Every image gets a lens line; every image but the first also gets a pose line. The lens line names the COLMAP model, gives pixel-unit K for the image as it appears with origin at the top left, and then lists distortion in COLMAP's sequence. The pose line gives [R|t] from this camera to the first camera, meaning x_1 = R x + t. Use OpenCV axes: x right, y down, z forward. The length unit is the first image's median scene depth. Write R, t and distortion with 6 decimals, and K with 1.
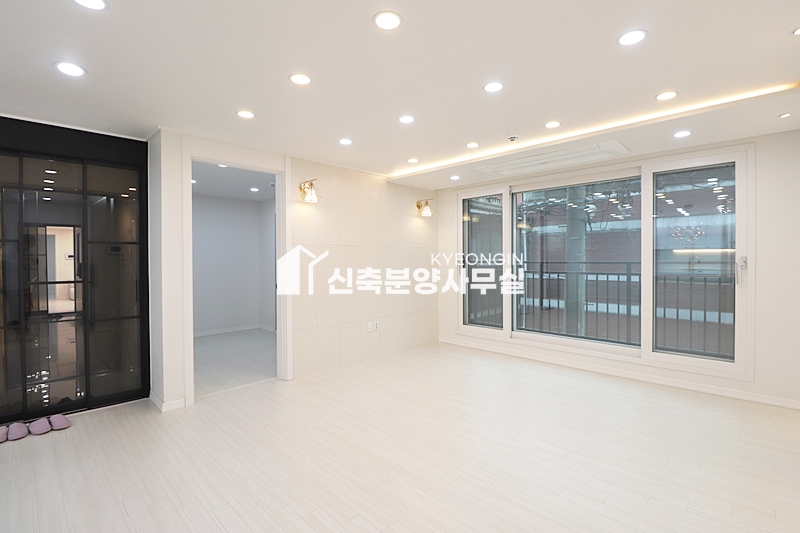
lens RADIAL K [[366.6, 0, 407.1], [0, 366.6, 263.3], [0, 0, 1]] dist [-0.004498, -0.011937]
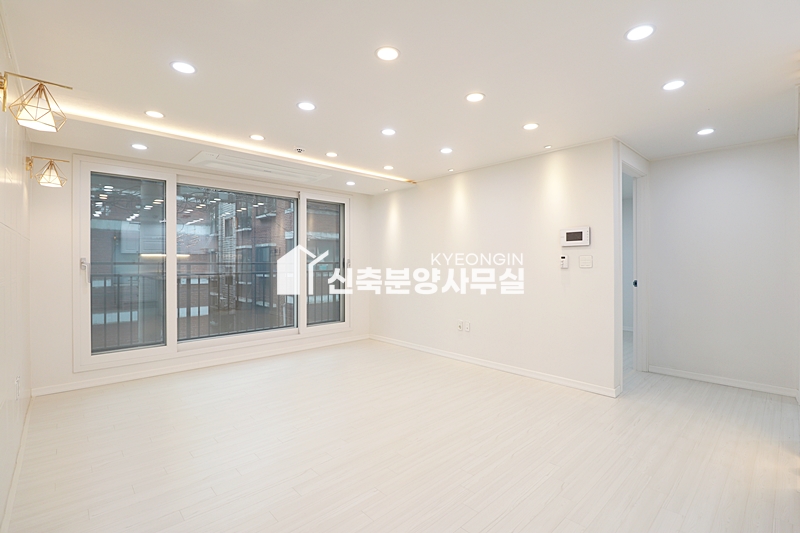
lens RADIAL K [[366.6, 0, 407.1], [0, 366.6, 263.3], [0, 0, 1]] dist [-0.004498, -0.011937]
pose [[0.050195, 0.001817, 0.998738, -0.630753], [0.010810, 0.999939, -0.002362, 0.005651], [-0.998681, 0.010915, 0.050172, 0.490590]]
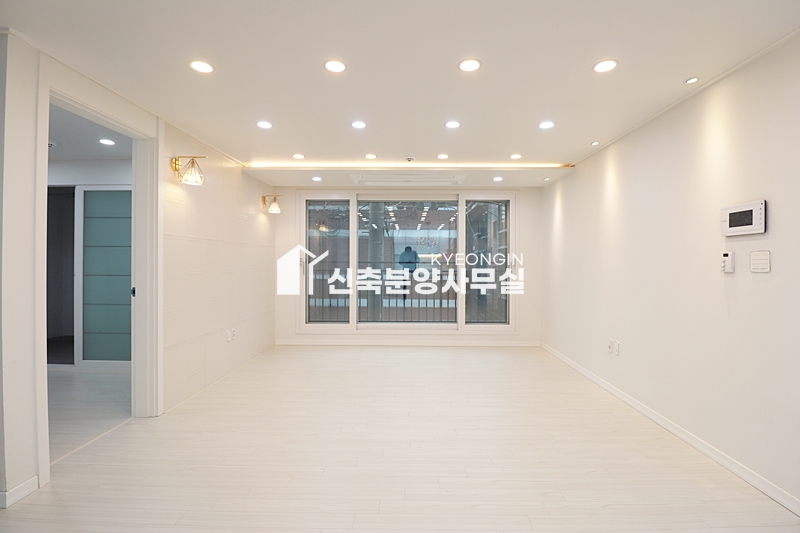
lens RADIAL K [[366.6, 0, 407.1], [0, 366.6, 263.3], [0, 0, 1]] dist [-0.004498, -0.011937]
pose [[0.730657, 0.004015, 0.682733, -0.429552], [-0.000162, 0.999984, -0.005707, 0.008953], [-0.682745, 0.004059, 0.730645, 0.092847]]
